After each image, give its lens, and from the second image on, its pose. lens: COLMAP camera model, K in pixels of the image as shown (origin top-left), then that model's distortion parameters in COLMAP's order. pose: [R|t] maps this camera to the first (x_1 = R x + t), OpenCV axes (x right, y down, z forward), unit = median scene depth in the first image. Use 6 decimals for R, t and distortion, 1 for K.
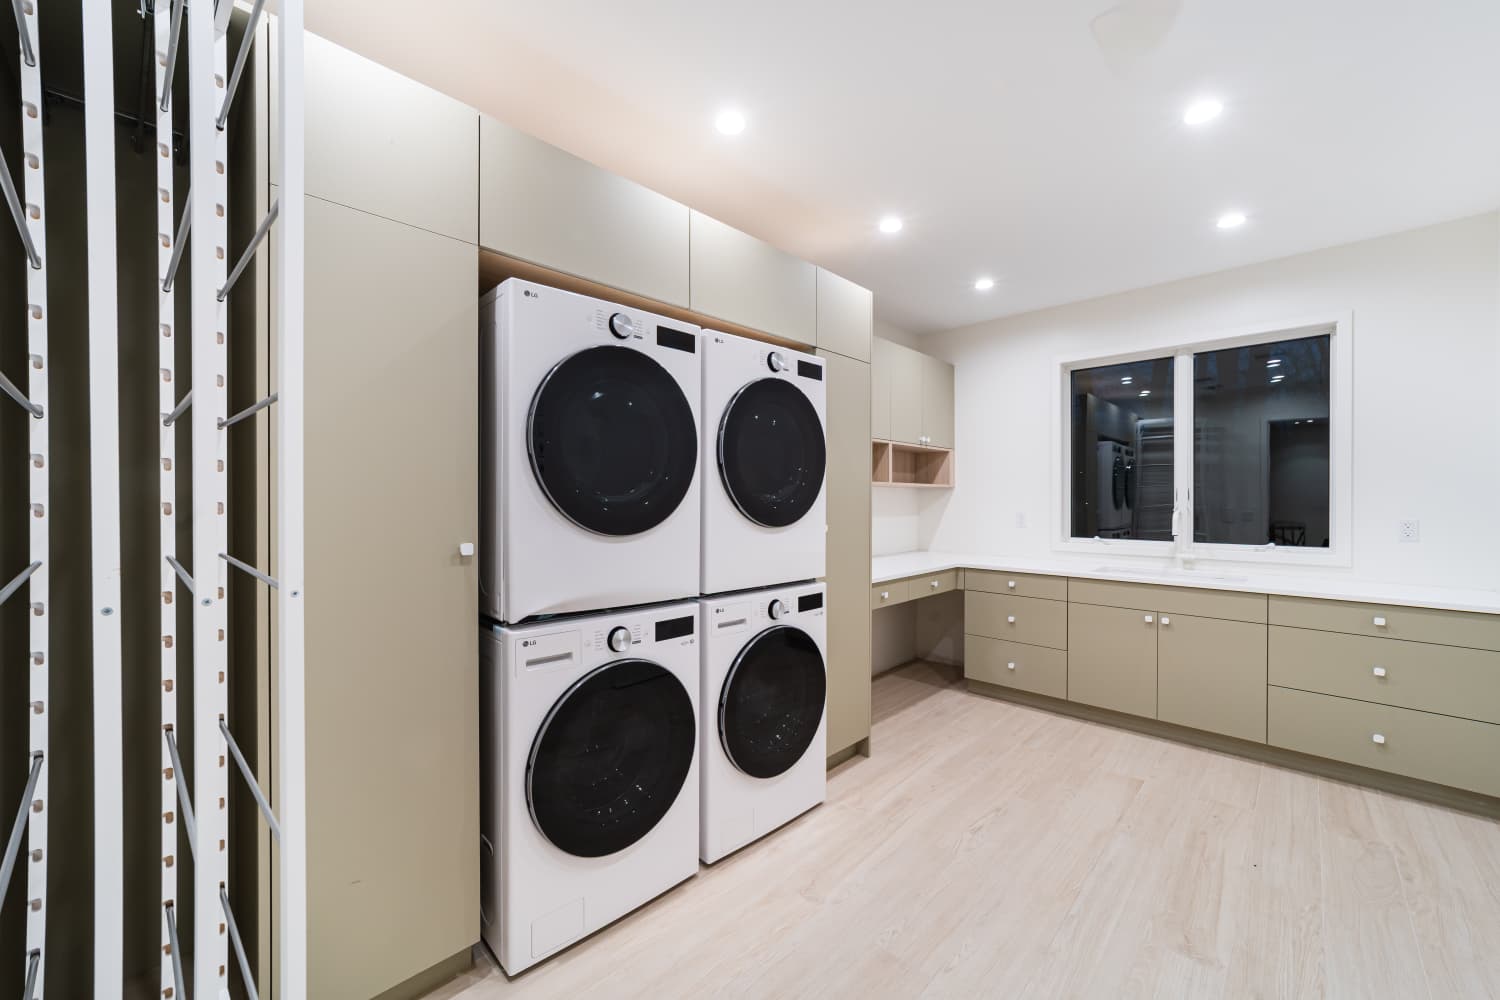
lens RADIAL K [[604.2, 0, 746.1], [0, 604.2, 489.6], [0, 0, 1]] dist [-0.000209, 0.000053]
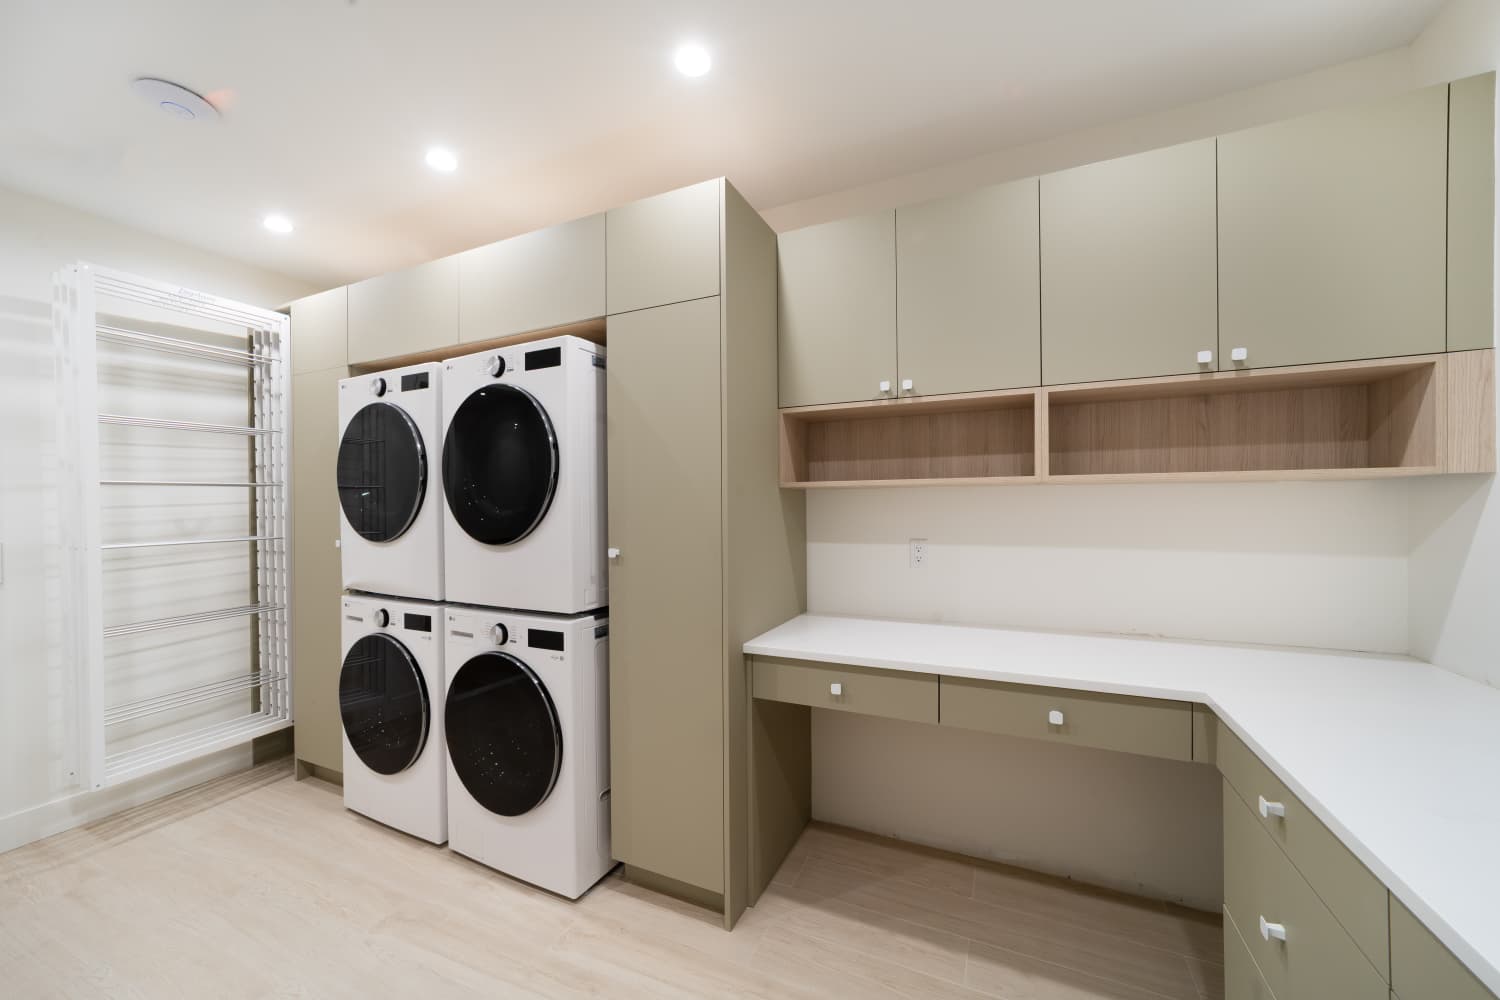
lens RADIAL K [[586.5, 0, 745.5], [0, 586.5, 506.7], [0, 0, 1]] dist [-0.017928, 0.008357]
pose [[0.306595, -0.026383, -0.951474, 0.983132], [0.015568, 0.999621, -0.022701, 0.030365], [0.951713, -0.007853, 0.306889, 1.050373]]
